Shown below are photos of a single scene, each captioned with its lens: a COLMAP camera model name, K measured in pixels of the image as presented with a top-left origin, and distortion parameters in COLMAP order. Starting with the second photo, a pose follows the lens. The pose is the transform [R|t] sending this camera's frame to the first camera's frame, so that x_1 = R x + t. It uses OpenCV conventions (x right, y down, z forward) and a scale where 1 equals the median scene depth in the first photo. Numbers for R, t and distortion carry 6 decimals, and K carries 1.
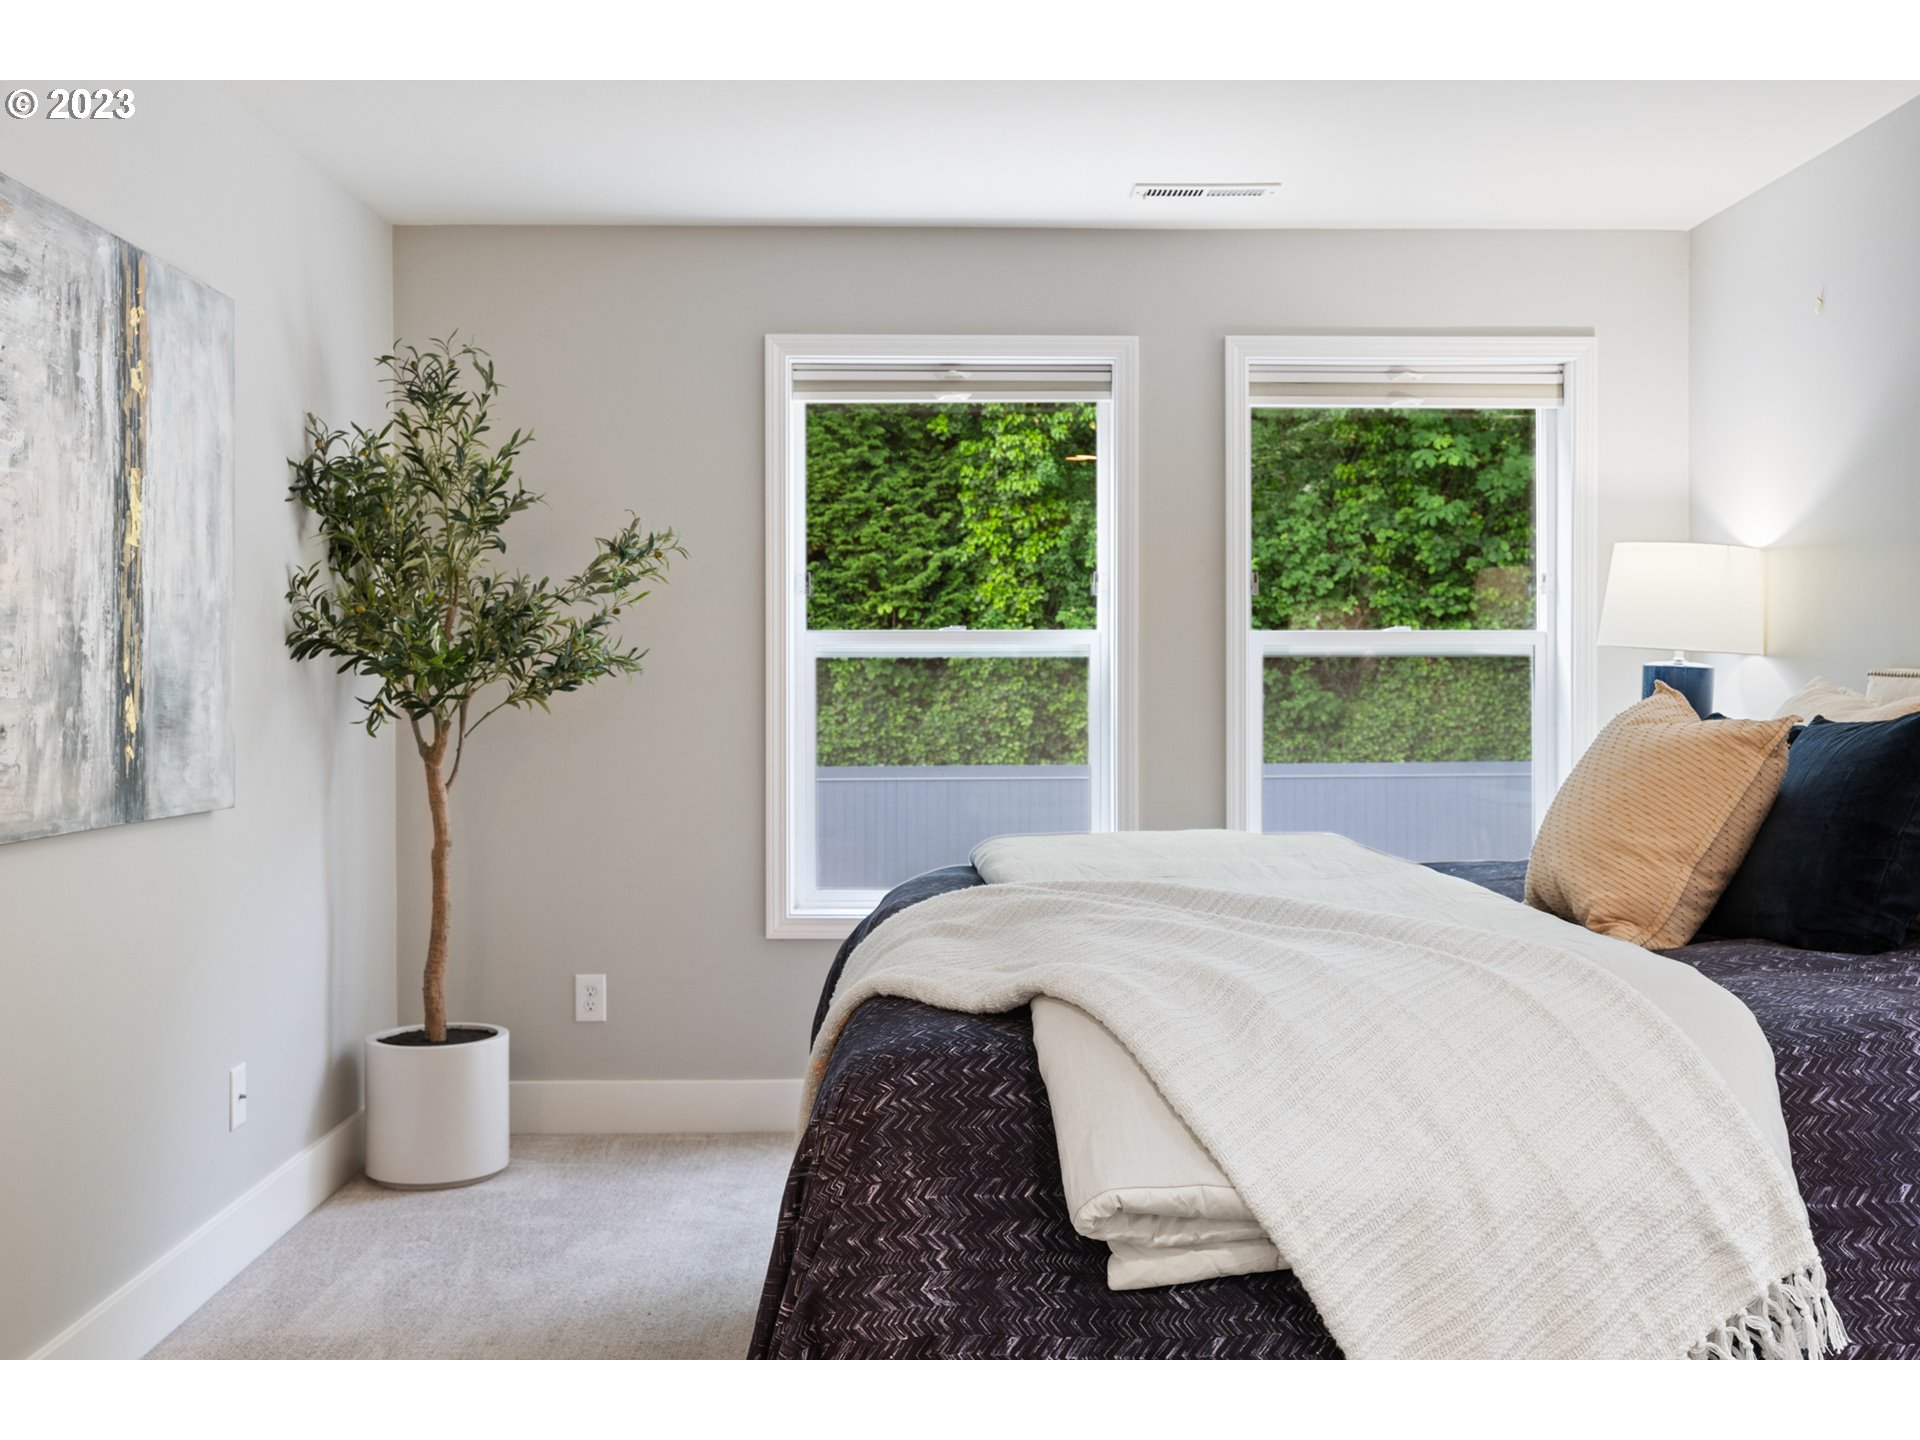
lens RADIAL K [[1915.9, 0, 956.4], [0, 1915.9, 652.4], [0, 0, 1]] dist [0.007147, -0.000199]
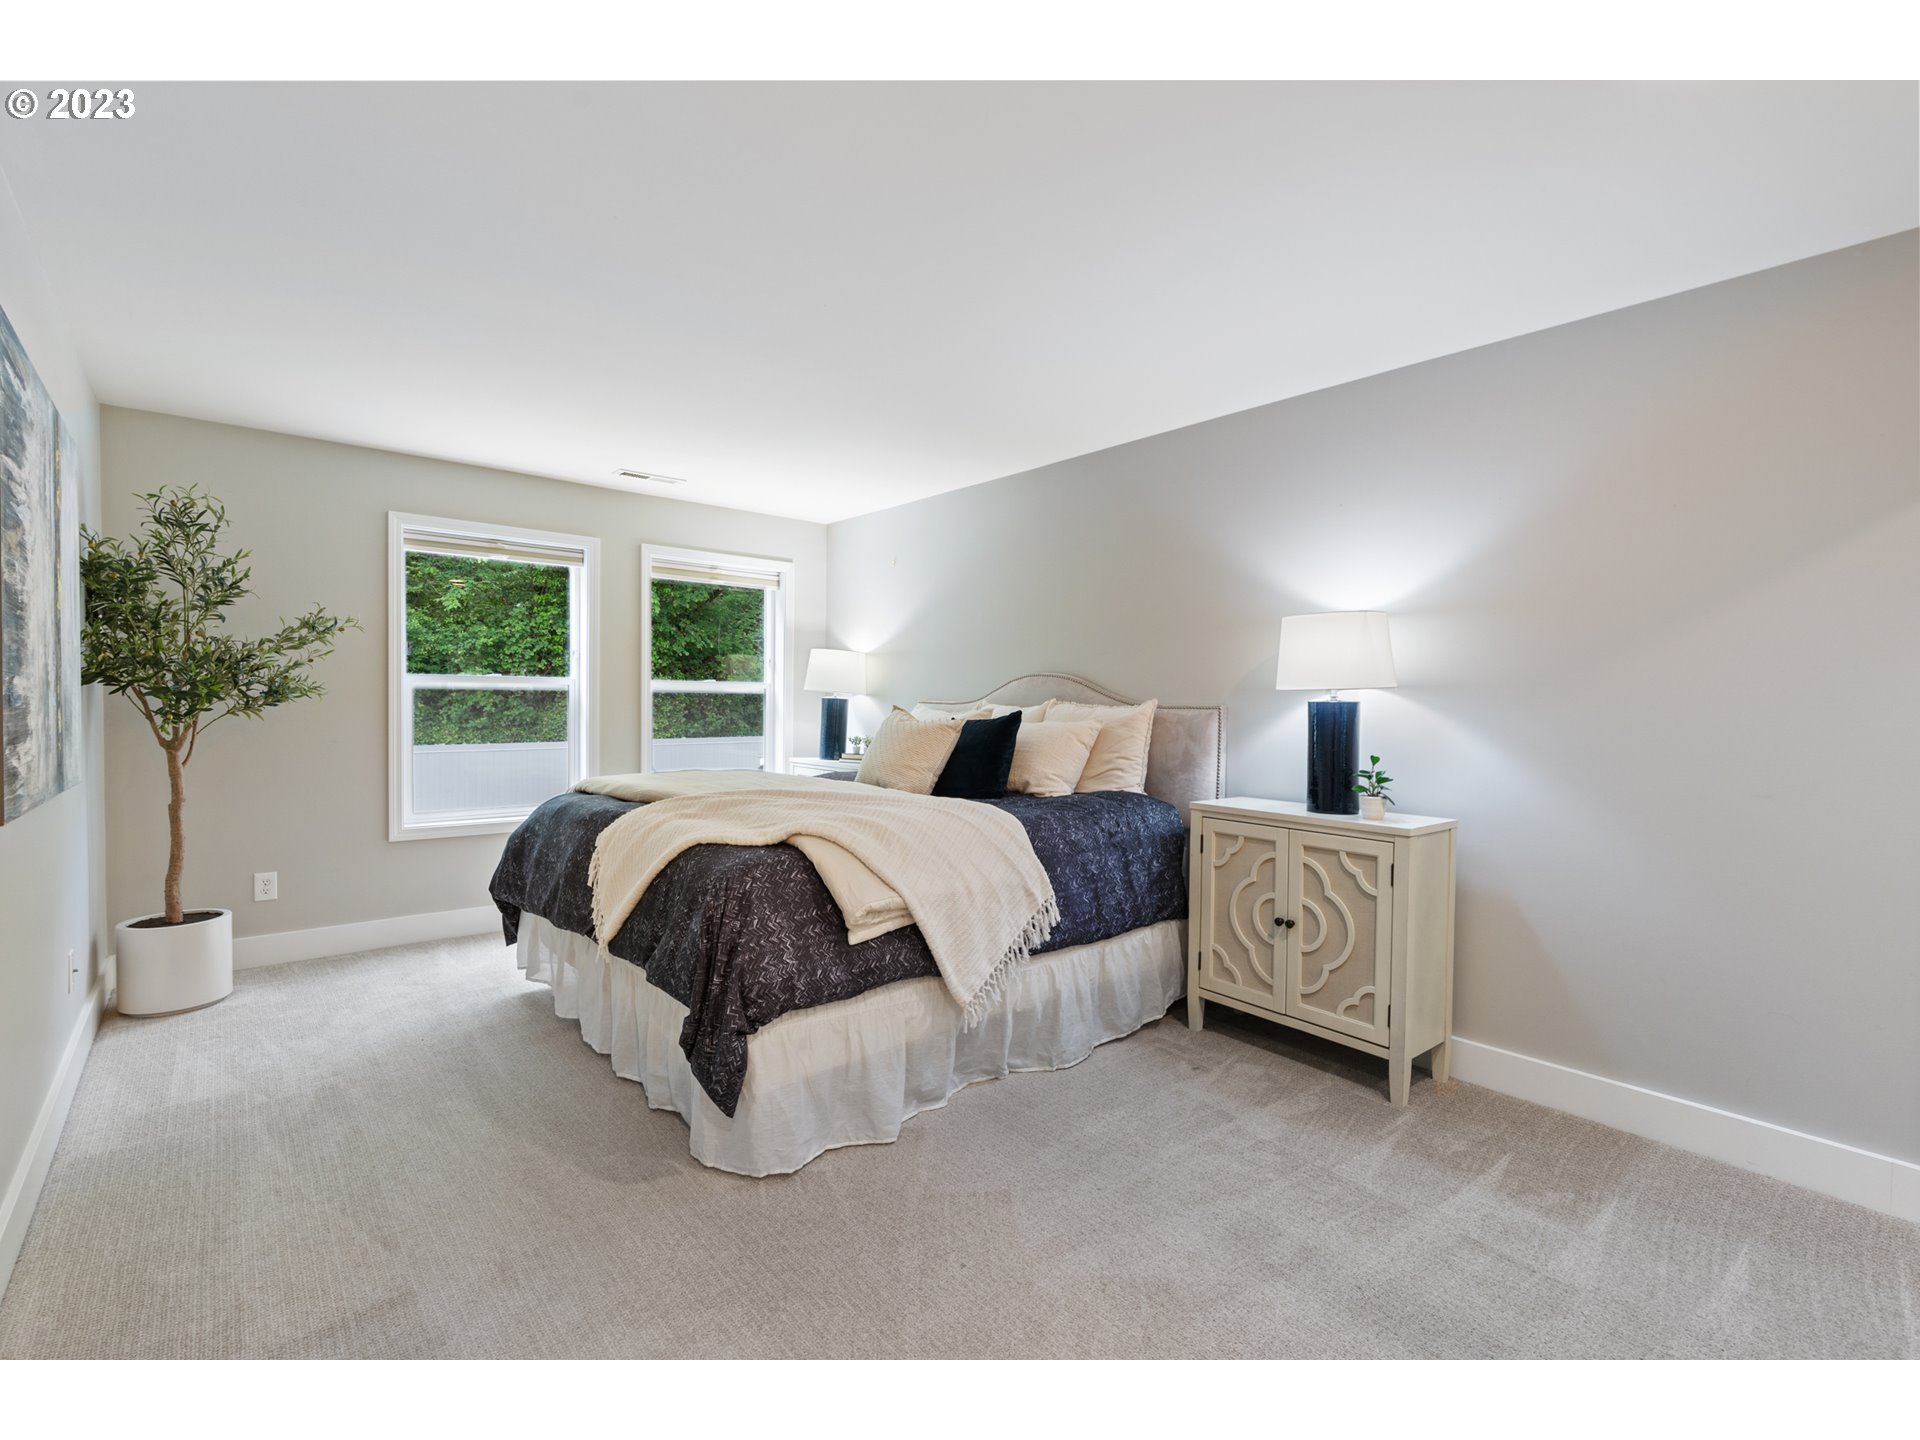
lens RADIAL K [[874.3, 0, 967.0], [0, 874.3, 699.9], [0, 0, 1]] dist [-0.010152, 0.005075]
pose [[0.758528, 0.009480, 0.651572, -0.244426], [-0.017502, 0.999830, 0.005828, -0.000753], [-0.651405, -0.015824, 0.758565, 0.011845]]
